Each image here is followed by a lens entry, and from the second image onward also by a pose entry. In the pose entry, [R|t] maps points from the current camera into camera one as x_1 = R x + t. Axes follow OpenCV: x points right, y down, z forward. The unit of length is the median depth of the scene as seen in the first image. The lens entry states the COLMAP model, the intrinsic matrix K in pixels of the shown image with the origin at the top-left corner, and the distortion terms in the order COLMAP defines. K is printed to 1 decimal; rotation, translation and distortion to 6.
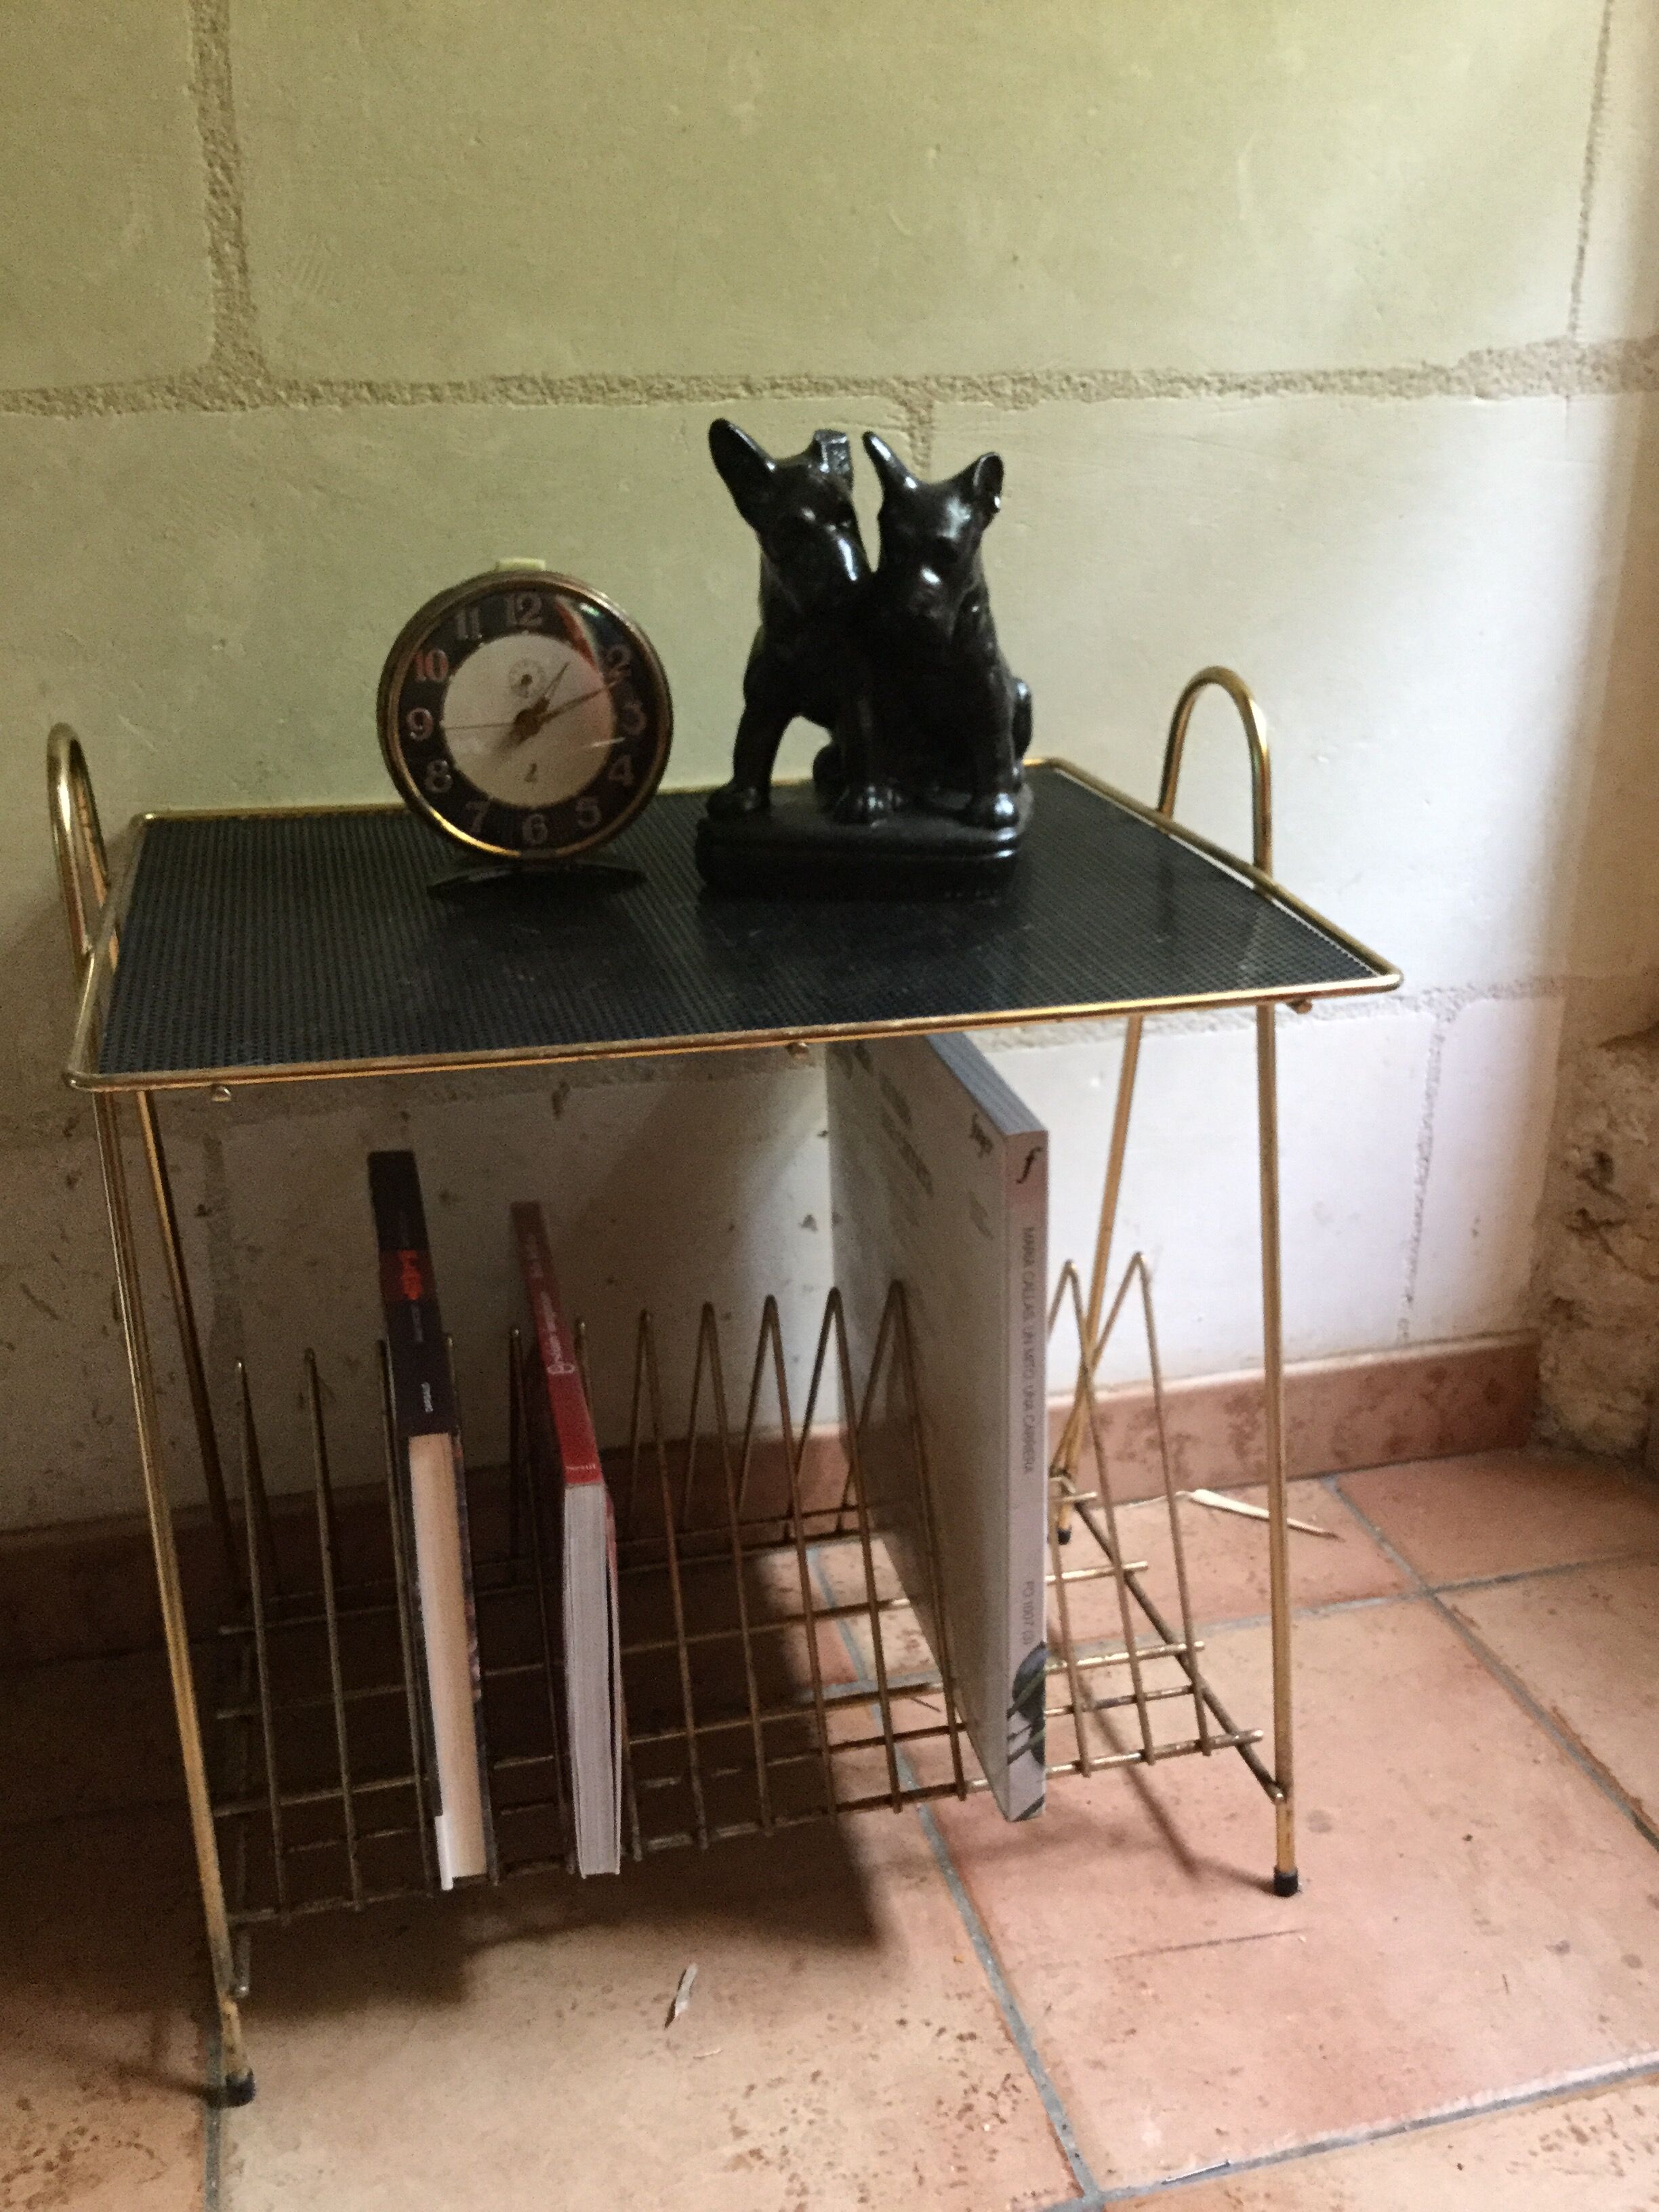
lens RADIAL K [[2075.4, 0, 821.8], [0, 2075.4, 1096.4], [0, 0, 1]] dist [-0.061251, 0.000000]
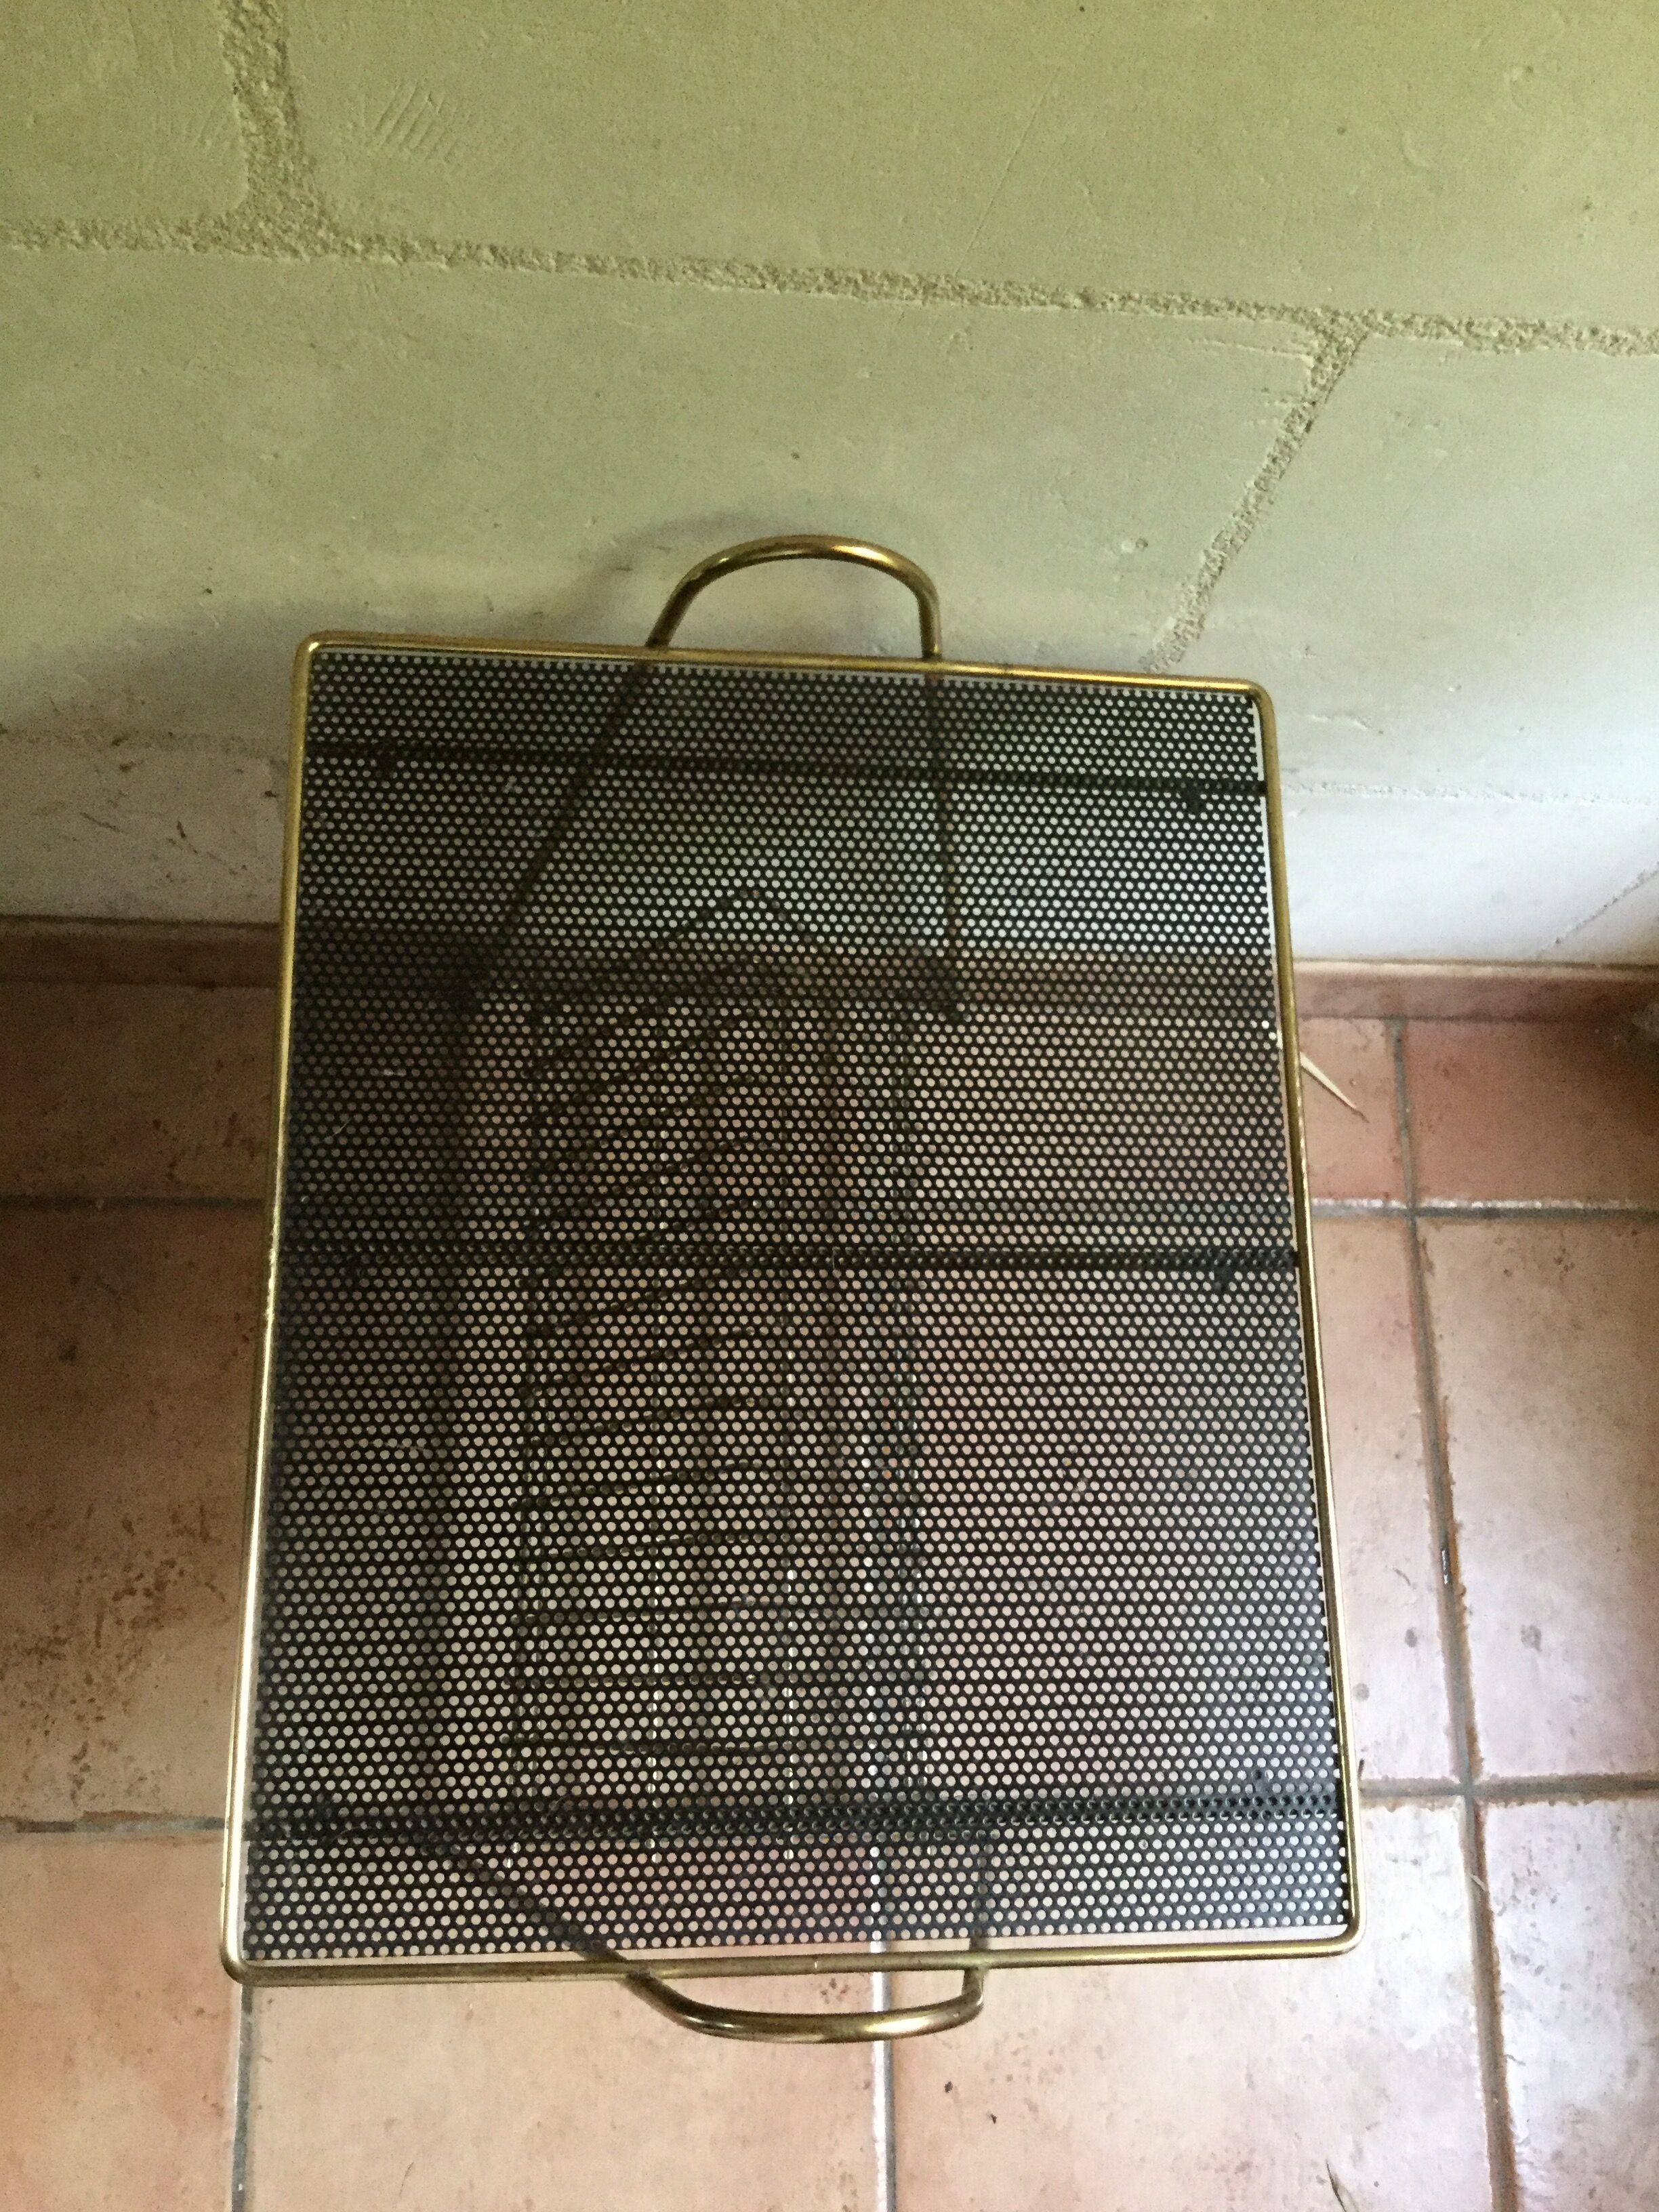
lens RADIAL K [[2075.4, 0, 777.6], [0, 2075.4, 1180.8], [0, 0, 1]] dist [-0.061251, 0.000000]
pose [[0.968233, 0.245610, 0.046913, -0.092551], [-0.182955, 0.567963, 0.802462, -0.697326], [0.170448, -0.785553, 0.594857, 0.406564]]
